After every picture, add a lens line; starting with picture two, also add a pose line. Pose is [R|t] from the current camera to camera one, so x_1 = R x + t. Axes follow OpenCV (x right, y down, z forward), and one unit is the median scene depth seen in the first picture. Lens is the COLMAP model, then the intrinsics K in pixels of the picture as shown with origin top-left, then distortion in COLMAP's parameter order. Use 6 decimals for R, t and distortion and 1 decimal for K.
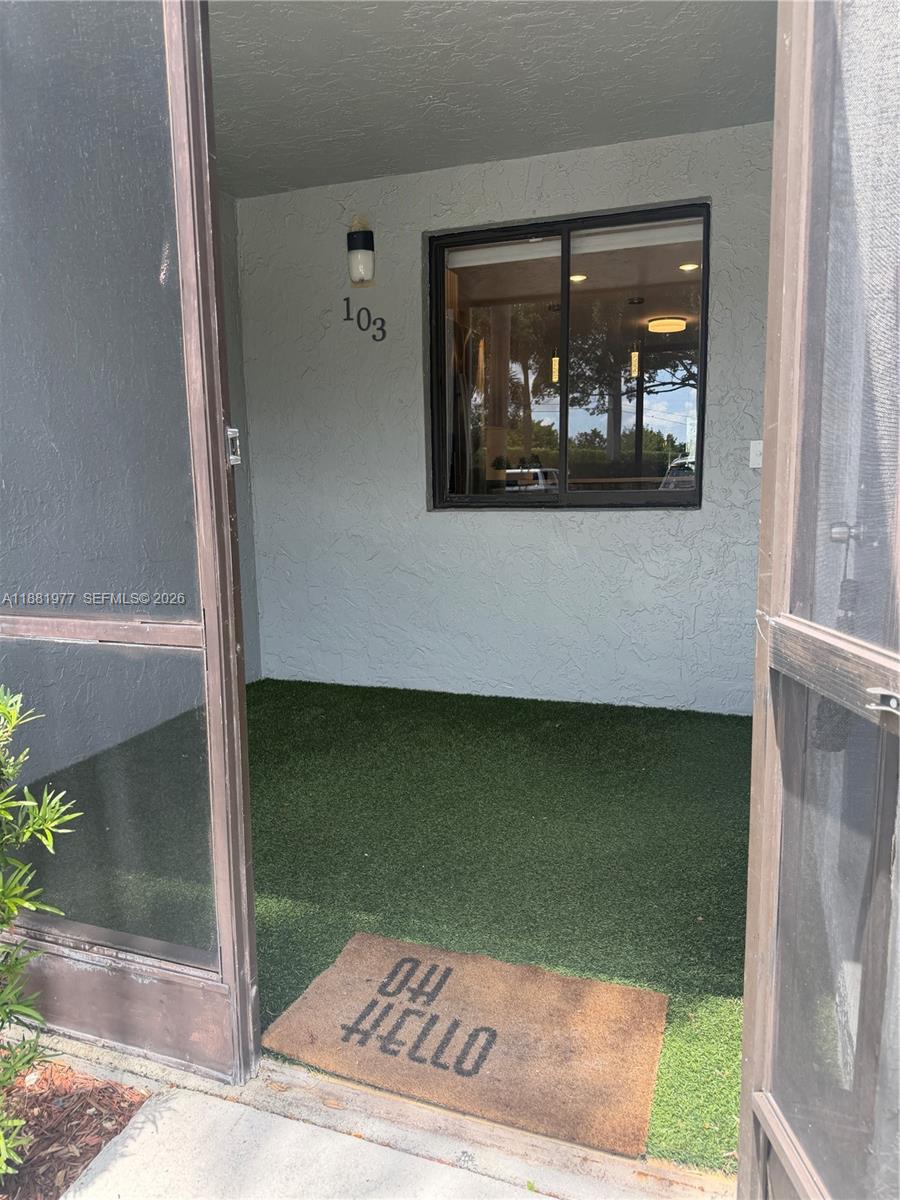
lens RADIAL K [[831.5, 0, 450.0], [0, 831.5, 600.0], [0, 0, 1]] dist [0.075822, -0.057649]
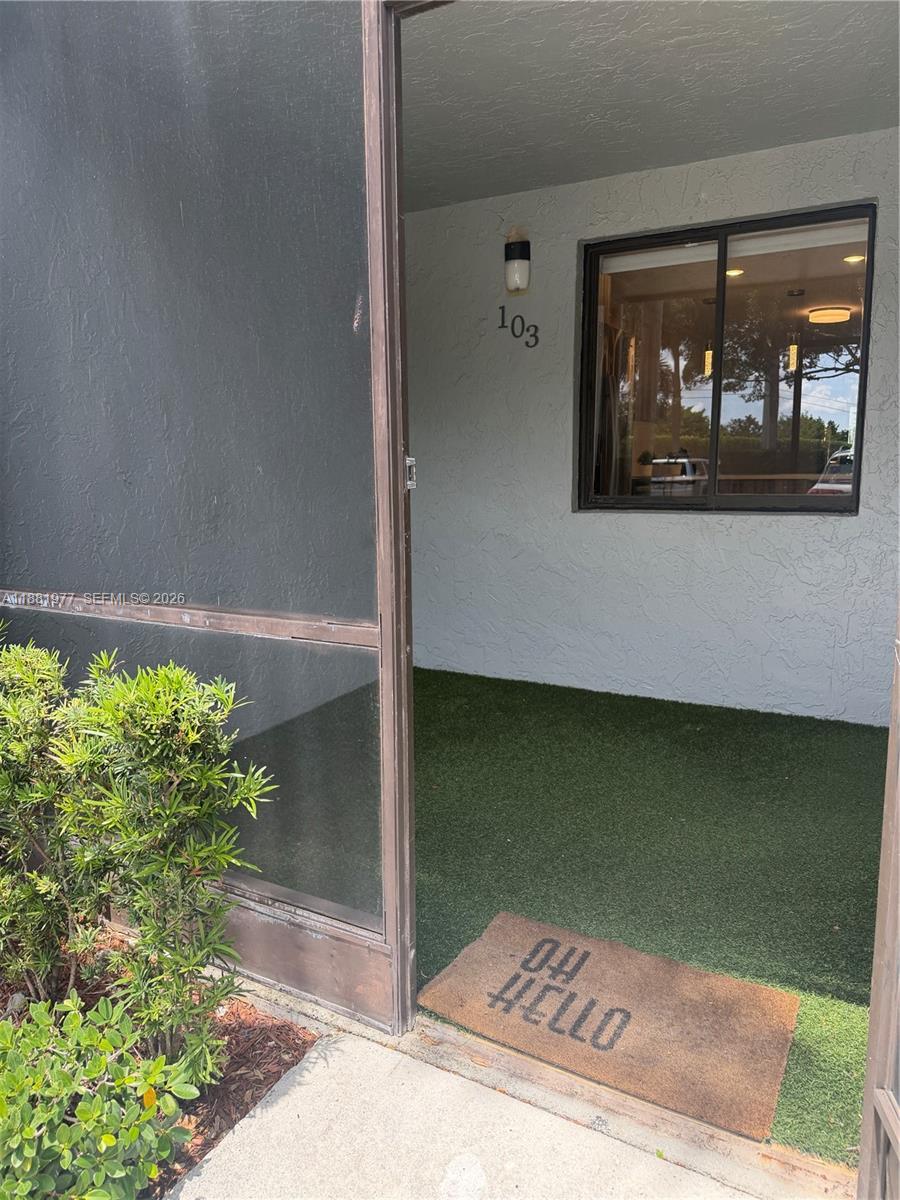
lens RADIAL K [[836.1, 0, 467.0], [0, 836.1, 596.7], [0, 0, 1]] dist [0.085320, -0.098276]
pose [[0.989189, 0.030120, -0.143518, -0.012169], [-0.028790, 0.999521, 0.011339, -0.025541], [0.143790, -0.007085, 0.989583, -0.096103]]
